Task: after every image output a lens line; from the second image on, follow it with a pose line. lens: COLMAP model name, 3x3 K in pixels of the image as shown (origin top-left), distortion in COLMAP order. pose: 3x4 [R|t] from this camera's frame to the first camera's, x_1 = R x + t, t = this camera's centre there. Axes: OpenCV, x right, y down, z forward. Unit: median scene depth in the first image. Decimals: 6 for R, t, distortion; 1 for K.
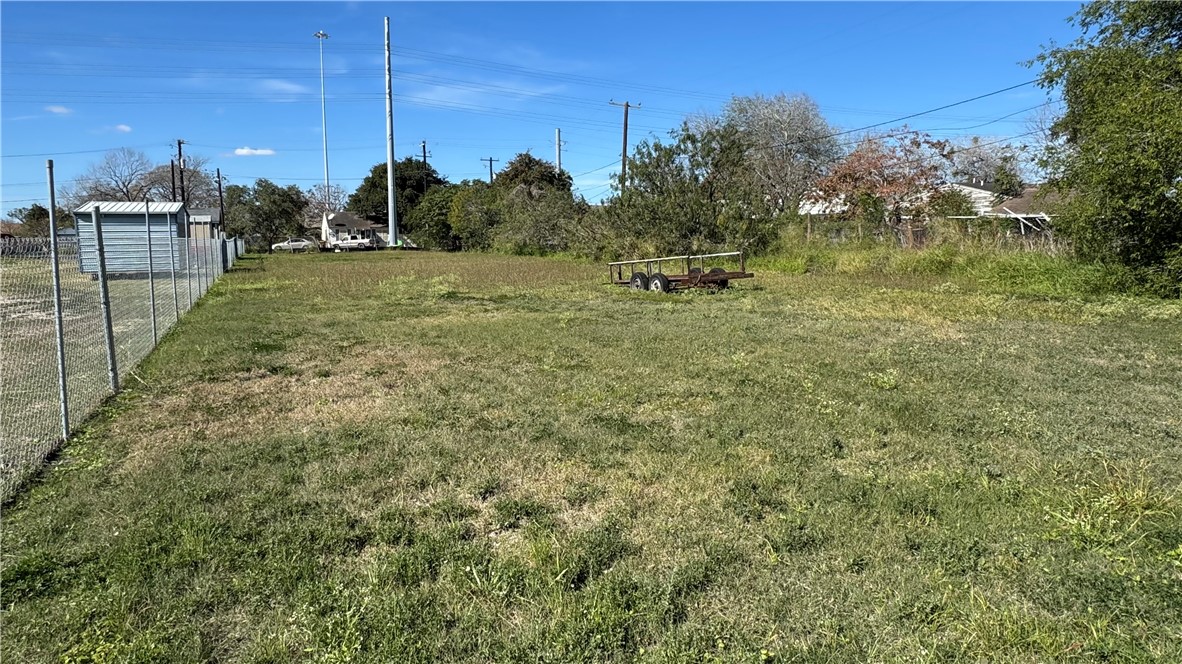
lens RADIAL K [[766.7, 0, 591.0], [0, 766.7, 332.0], [0, 0, 1]] dist [-0.000869, -0.001020]
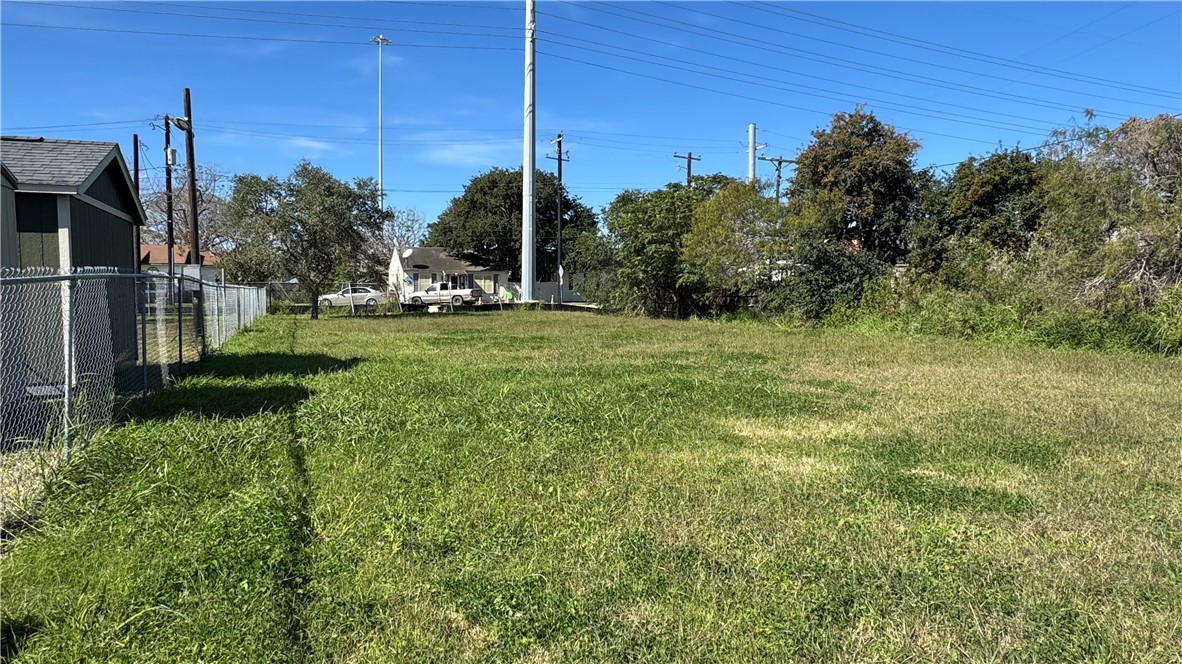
lens RADIAL K [[766.7, 0, 591.0], [0, 766.7, 332.0], [0, 0, 1]] dist [-0.000869, -0.001020]
pose [[0.999280, 0.013613, -0.035428, -0.167067], [-0.015994, 0.997571, -0.067799, -0.045696], [0.034419, 0.068317, 0.997070, 0.383285]]
